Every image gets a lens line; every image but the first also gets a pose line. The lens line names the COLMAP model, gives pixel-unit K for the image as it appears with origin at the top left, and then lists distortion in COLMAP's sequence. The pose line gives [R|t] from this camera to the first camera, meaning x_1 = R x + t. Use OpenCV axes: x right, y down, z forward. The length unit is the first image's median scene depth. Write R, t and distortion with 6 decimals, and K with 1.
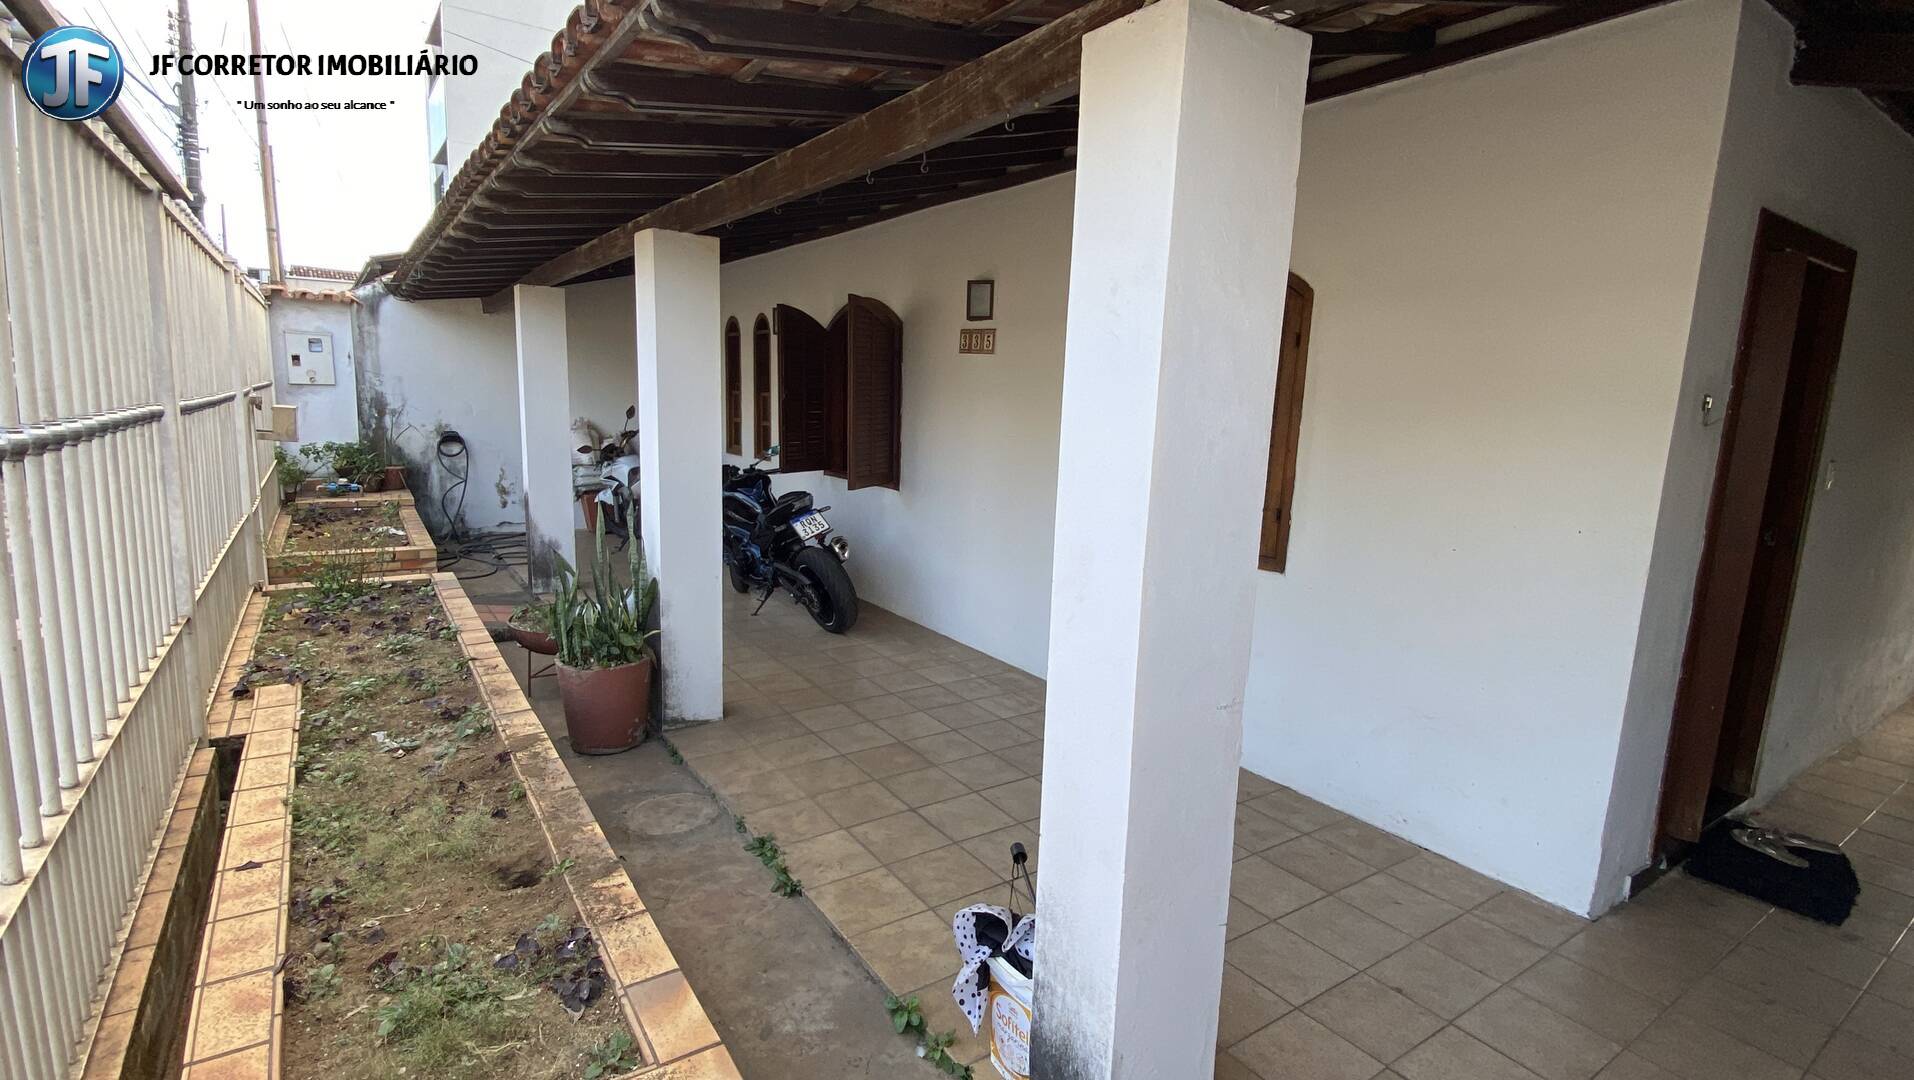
lens RADIAL K [[900.6, 0, 950.1], [0, 900.6, 542.1], [0, 0, 1]] dist [0.027243, -0.028935]
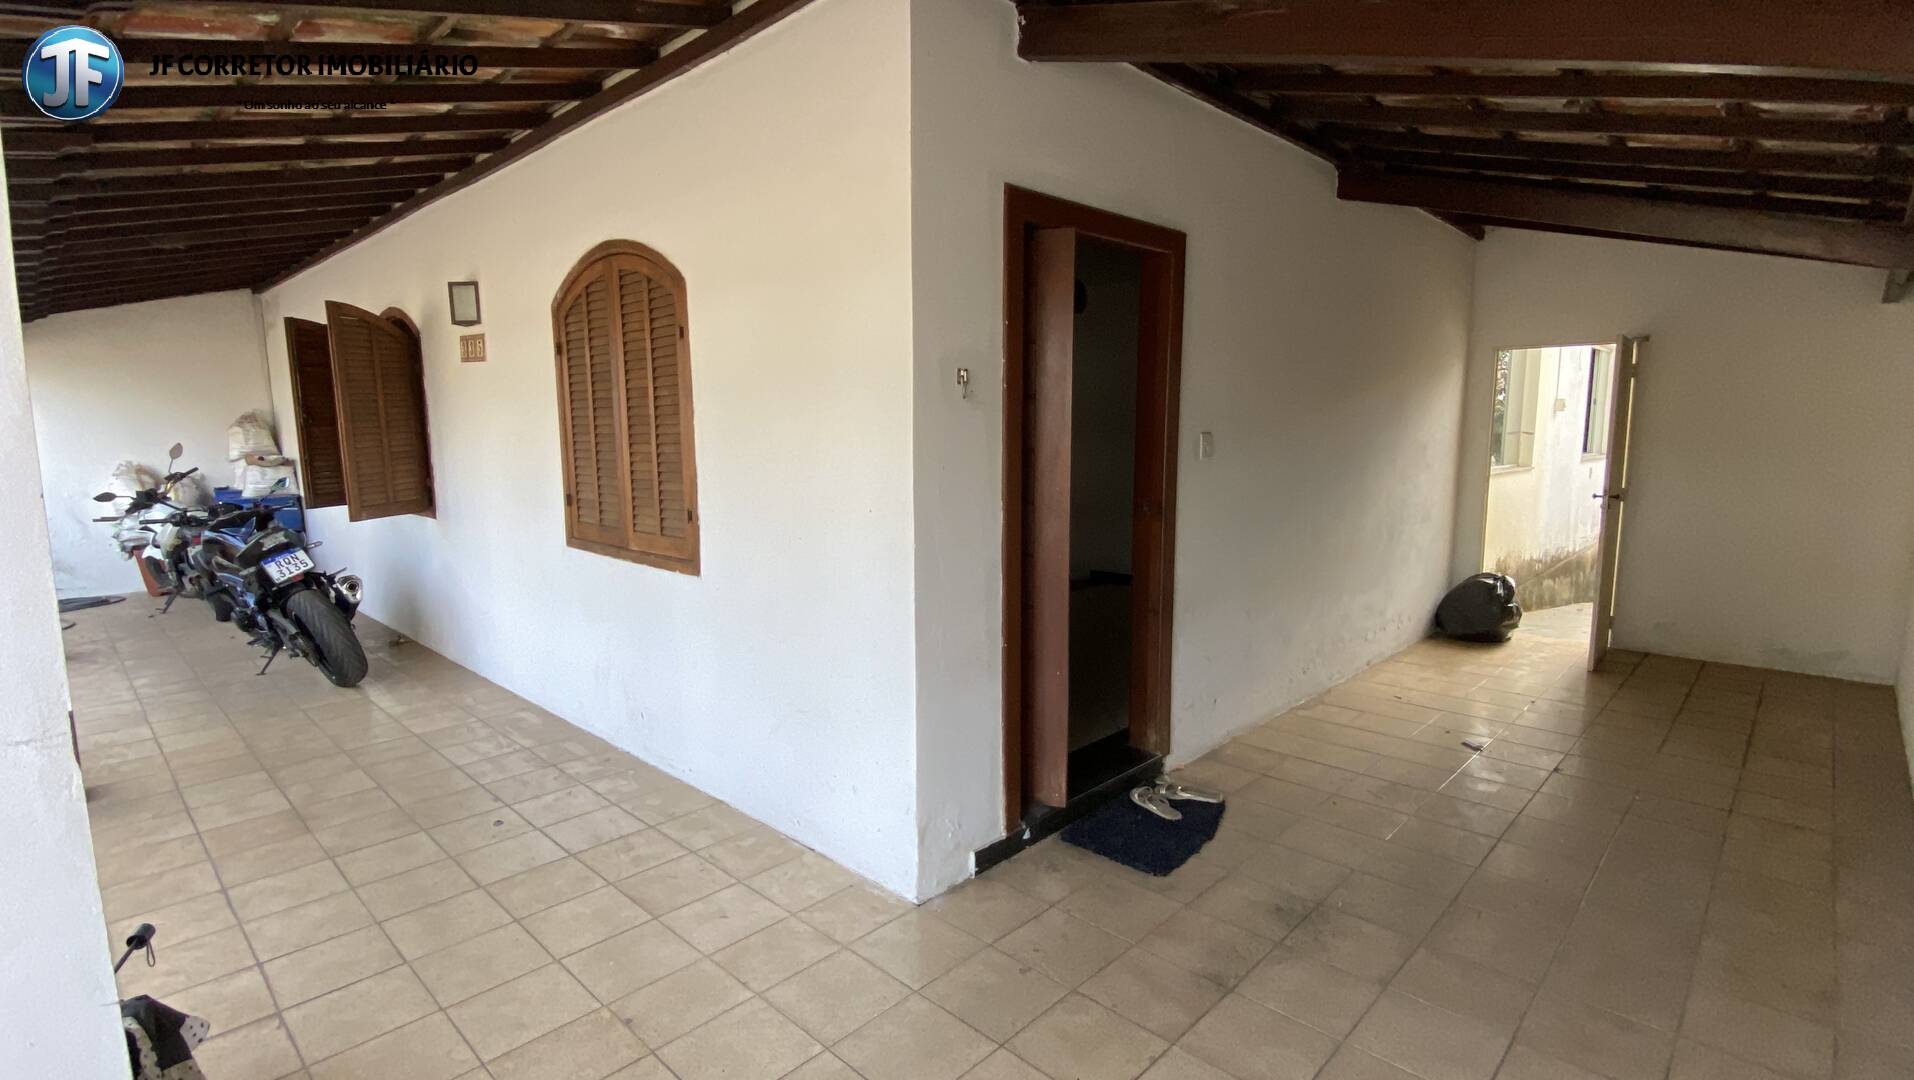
lens RADIAL K [[911.0, 0, 964.9], [0, 911.0, 530.7], [0, 0, 1]] dist [0.039486, -0.031134]
pose [[0.975361, -0.065791, 0.210578, 0.432792], [0.074865, 0.996565, -0.035404, 0.041910], [-0.207526, 0.050296, 0.976936, 0.003370]]
